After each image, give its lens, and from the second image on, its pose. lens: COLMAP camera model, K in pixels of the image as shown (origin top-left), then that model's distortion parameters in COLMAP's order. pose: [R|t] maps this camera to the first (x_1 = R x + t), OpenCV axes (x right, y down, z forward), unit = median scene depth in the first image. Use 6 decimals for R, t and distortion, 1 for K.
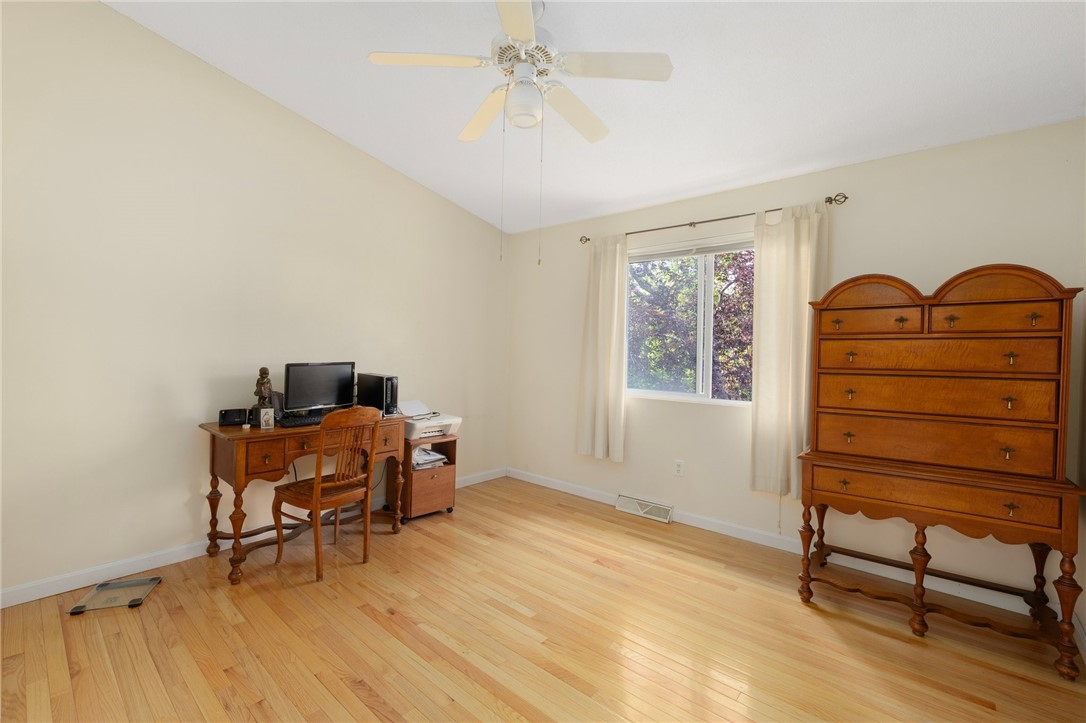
lens RADIAL K [[461.9, 0, 537.2], [0, 461.9, 347.7], [0, 0, 1]] dist [-0.000865, 0.000377]
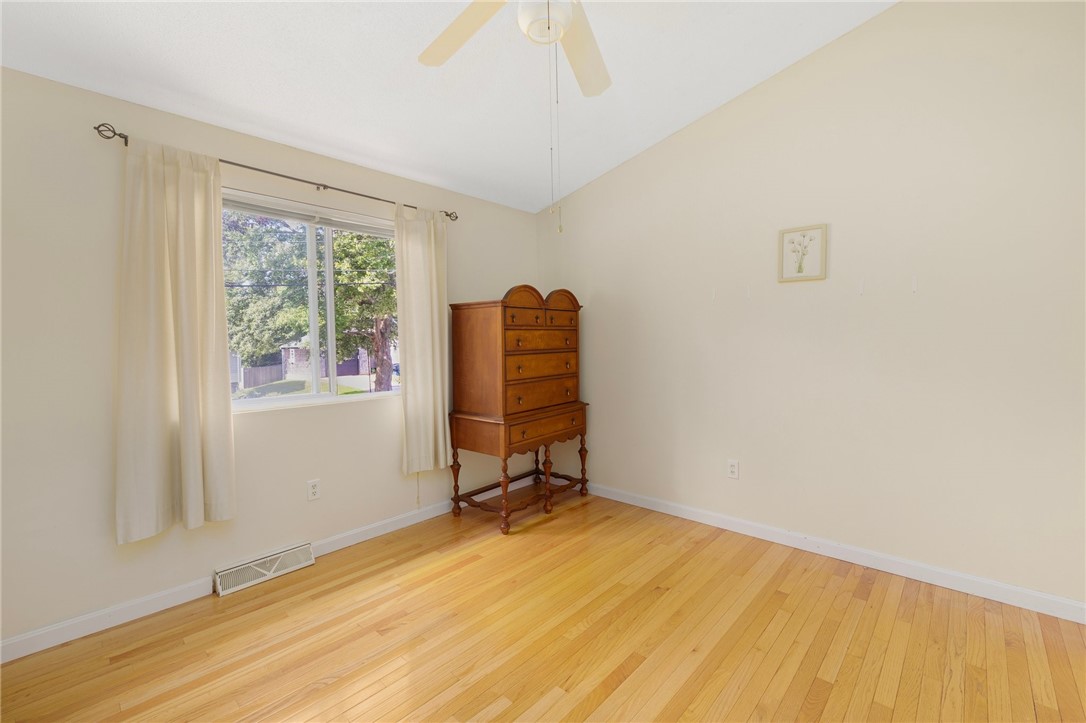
lens RADIAL K [[461.9, 0, 537.2], [0, 461.9, 347.7], [0, 0, 1]] dist [-0.000865, 0.000377]
pose [[0.040679, -0.030736, 0.998699, -0.681375], [0.011407, 0.999476, 0.030295, -0.005839], [-0.999107, 0.010160, 0.041009, 0.852383]]
